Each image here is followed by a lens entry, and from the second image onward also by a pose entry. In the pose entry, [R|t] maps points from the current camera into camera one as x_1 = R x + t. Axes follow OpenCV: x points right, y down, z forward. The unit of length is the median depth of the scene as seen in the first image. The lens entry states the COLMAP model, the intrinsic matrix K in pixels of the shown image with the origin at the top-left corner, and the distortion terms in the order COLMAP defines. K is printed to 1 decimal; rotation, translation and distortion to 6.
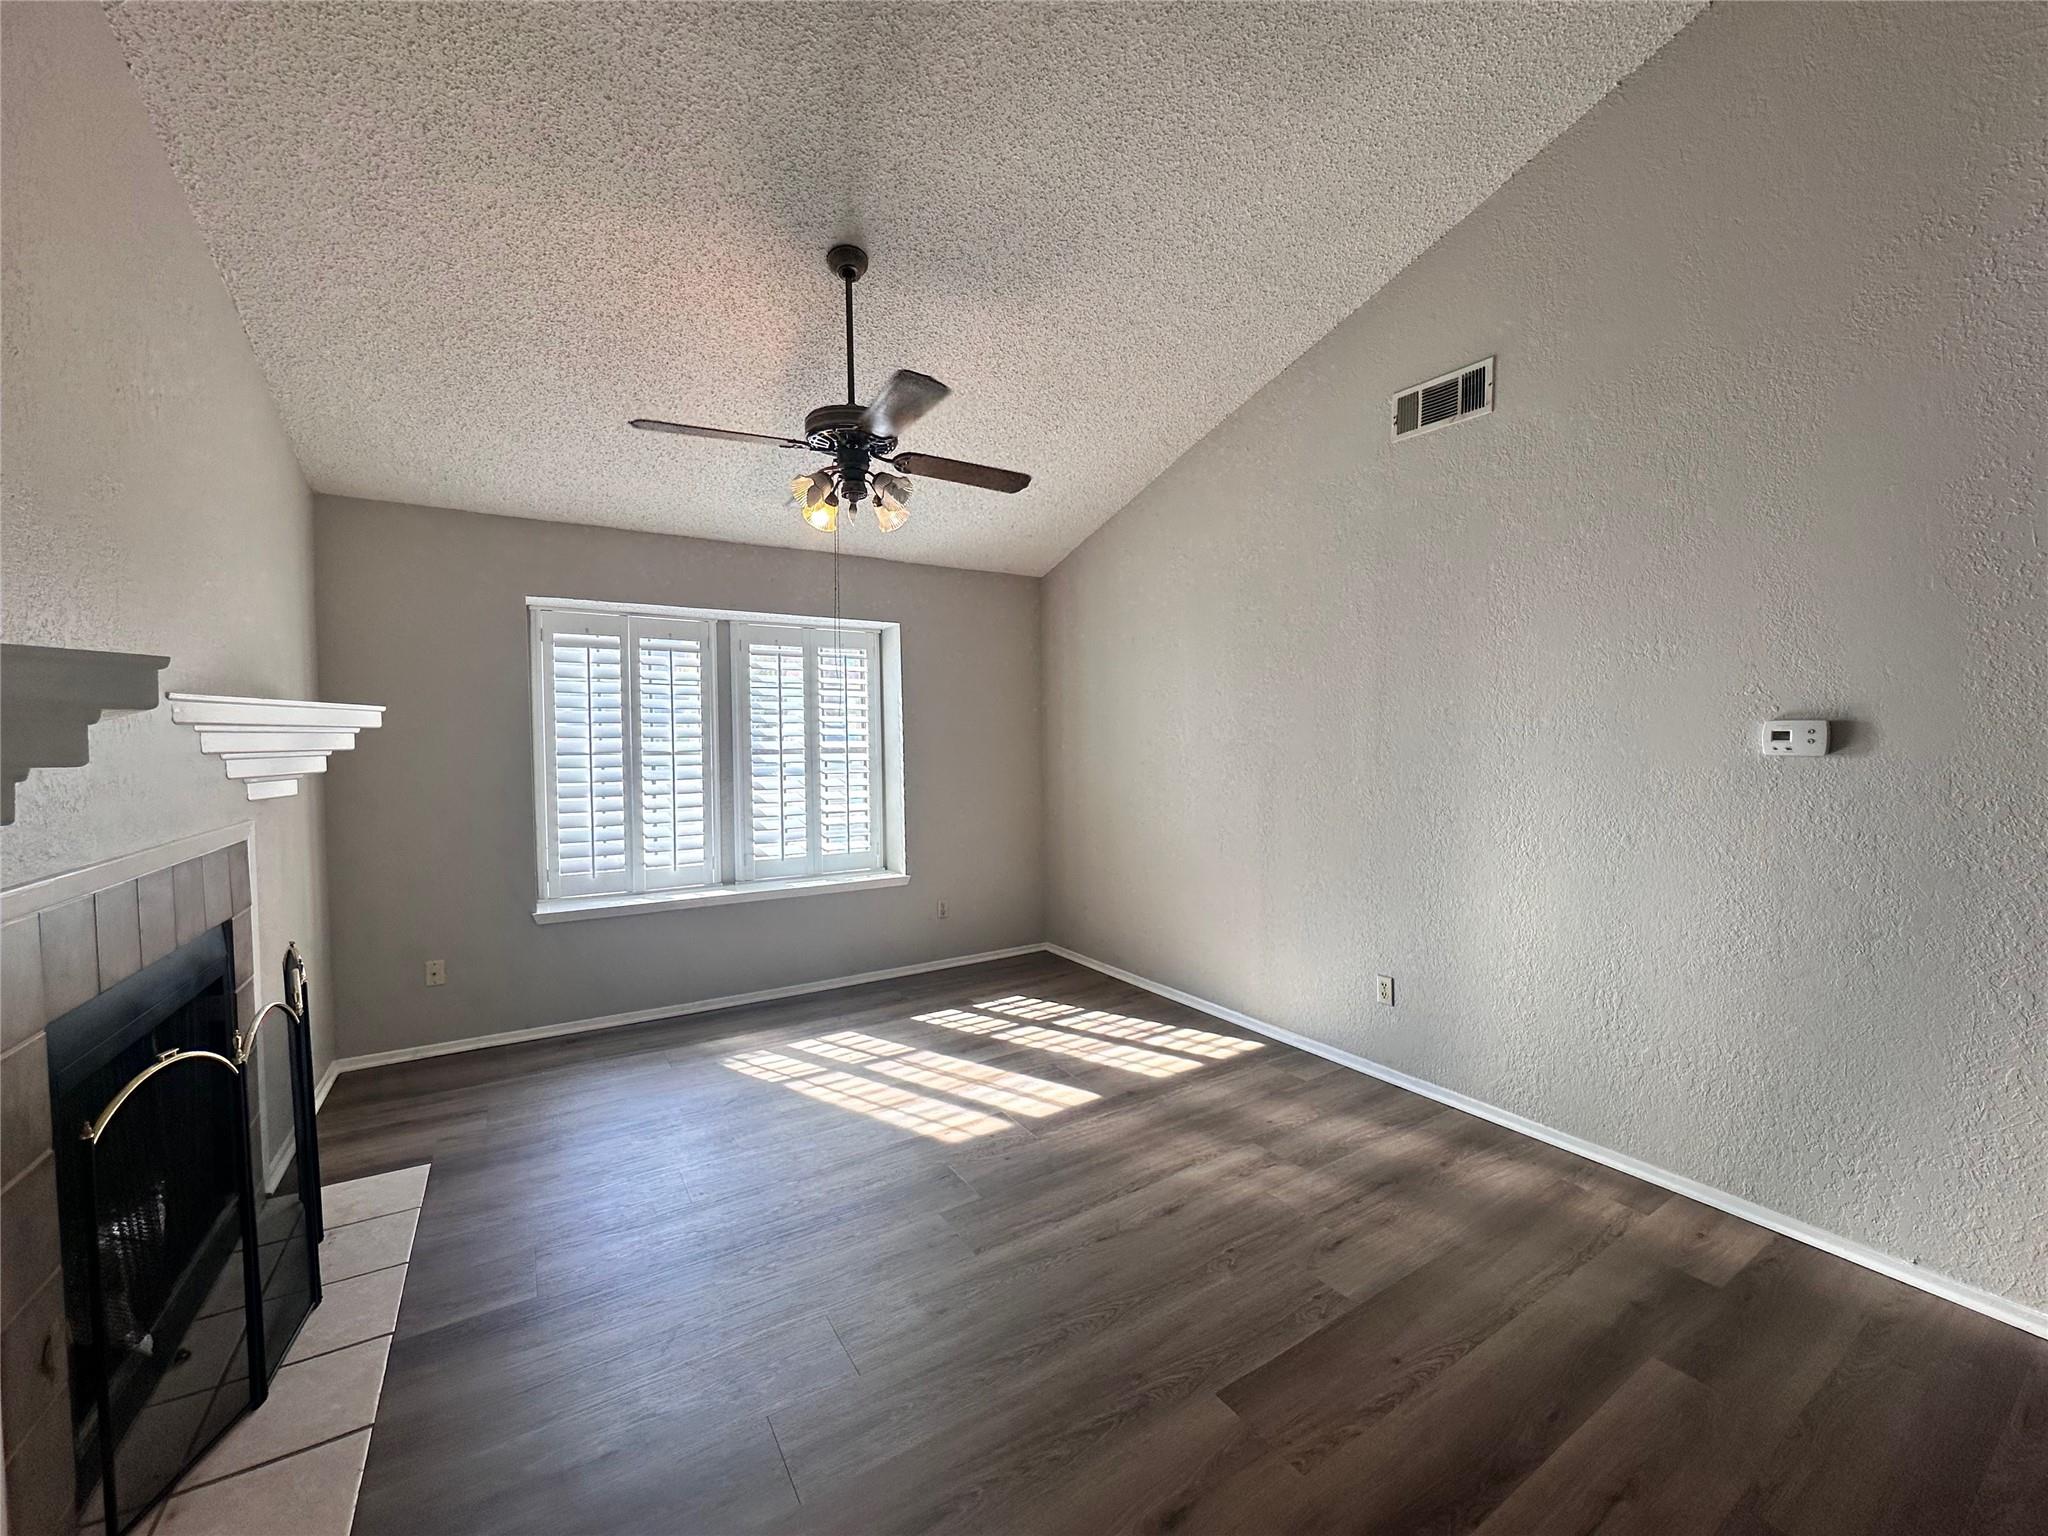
lens RADIAL K [[812.0, 0, 1030.8], [0, 812.0, 770.7], [0, 0, 1]] dist [0.000759, 0.000158]
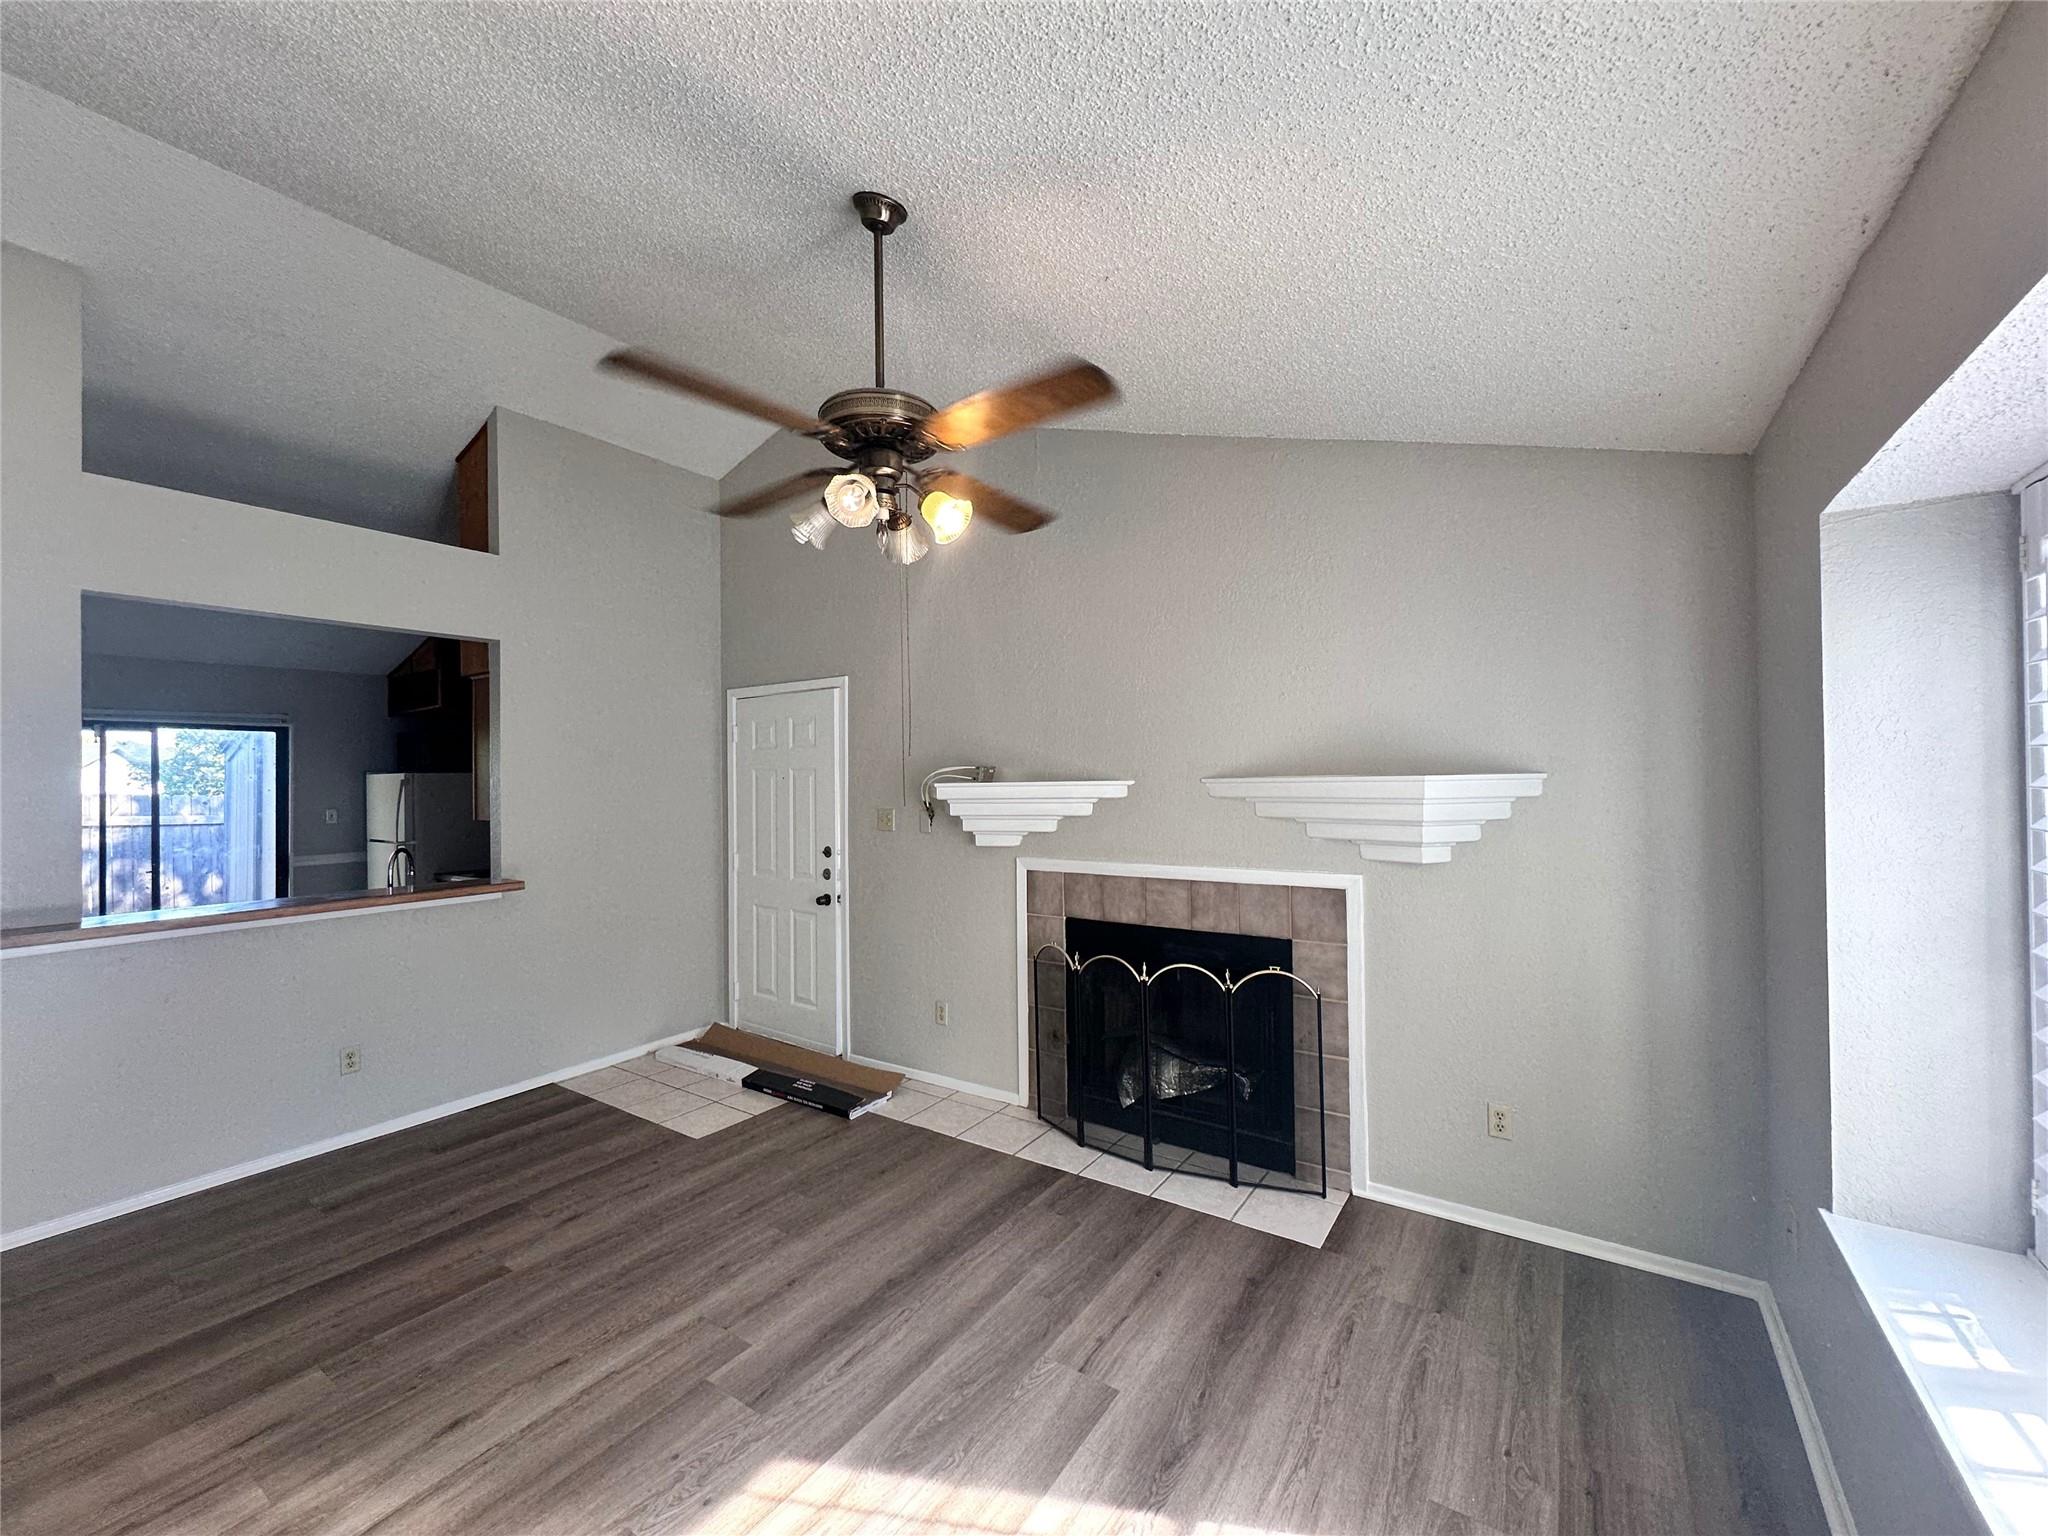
lens RADIAL K [[812.0, 0, 1030.8], [0, 812.0, 770.7], [0, 0, 1]] dist [0.000759, 0.000158]
pose [[-0.910164, 0.014998, -0.413976, -0.013813], [0.001093, 0.999428, 0.033805, -0.077775], [0.414246, 0.030315, -0.909660, 1.131420]]
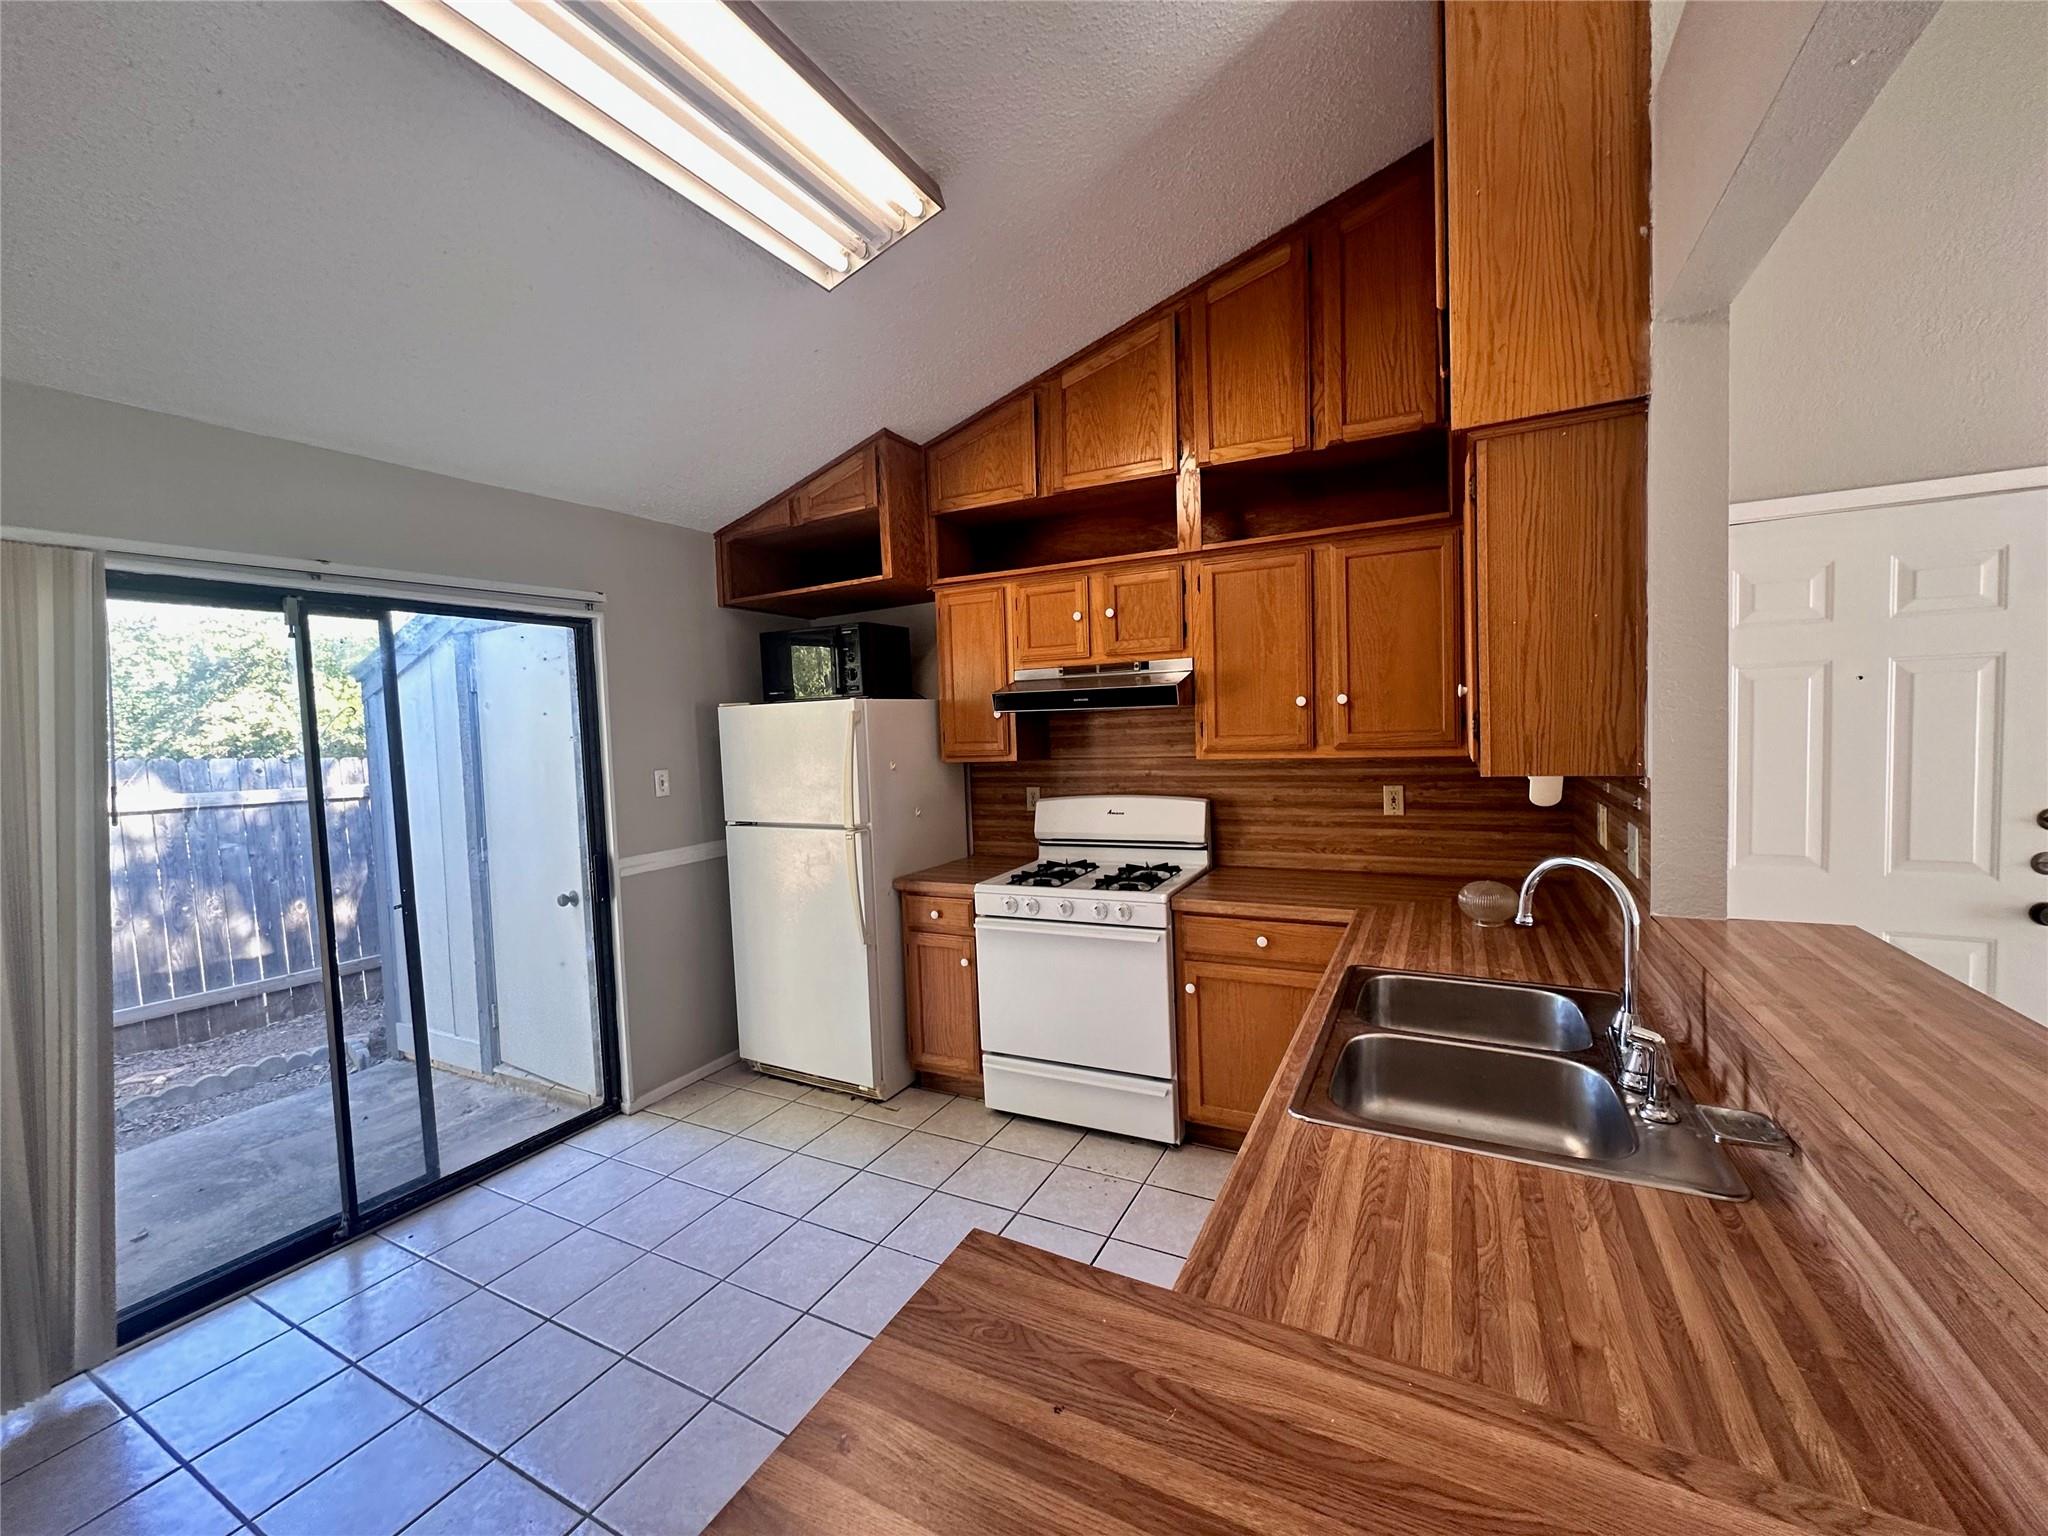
lens RADIAL K [[812.0, 0, 1030.8], [0, 812.0, 770.7], [0, 0, 1]] dist [0.000759, 0.000158]
pose [[-0.856735, 0.061277, -0.512104, 0.657995], [0.016995, 0.995732, 0.090713, -0.024375], [0.515477, 0.069014, -0.854120, 0.121854]]
